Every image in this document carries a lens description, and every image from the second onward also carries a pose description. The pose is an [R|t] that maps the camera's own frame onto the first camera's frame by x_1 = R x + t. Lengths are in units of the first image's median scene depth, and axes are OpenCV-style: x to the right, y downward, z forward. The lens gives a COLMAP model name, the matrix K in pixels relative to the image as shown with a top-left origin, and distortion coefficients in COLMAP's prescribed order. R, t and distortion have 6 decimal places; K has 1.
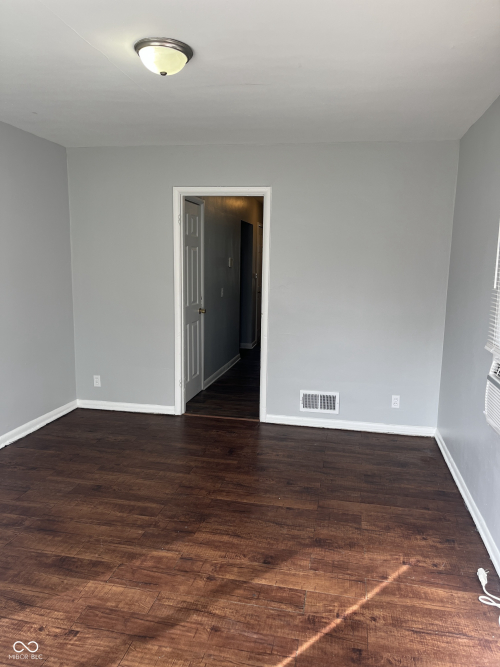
lens RADIAL K [[507.1, 0, 247.9], [0, 507.1, 333.0], [0, 0, 1]] dist [0.056562, -0.007893]
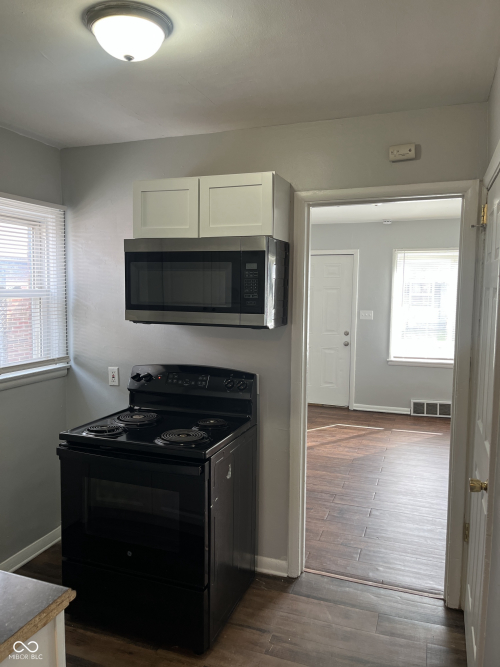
lens RADIAL K [[507.1, 0, 247.9], [0, 507.1, 333.0], [0, 0, 1]] dist [0.056562, -0.007893]
pose [[-0.990670, -0.037450, 0.131036, 0.041434], [-0.006490, 0.973376, 0.229122, -0.451173], [-0.136128, 0.226134, -0.964538, 2.903964]]
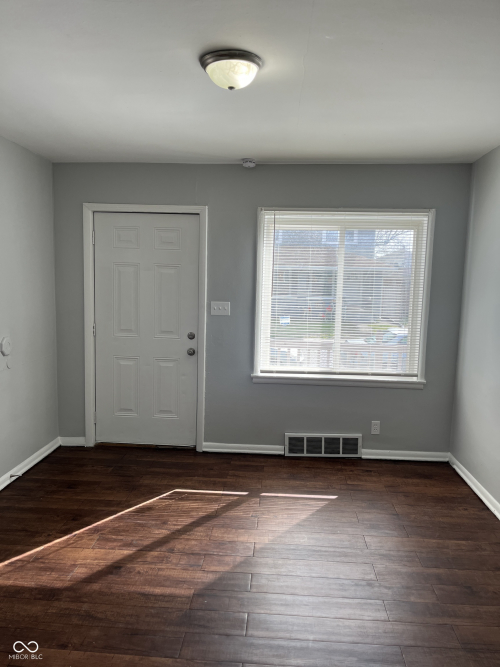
lens RADIAL K [[507.1, 0, 247.9], [0, 507.1, 333.0], [0, 0, 1]] dist [0.056562, -0.007893]
pose [[-0.989955, -0.022130, -0.139638, -0.070089], [-0.057314, 0.965695, 0.253277, -0.305283], [0.129243, 0.258736, -0.957263, 1.956924]]
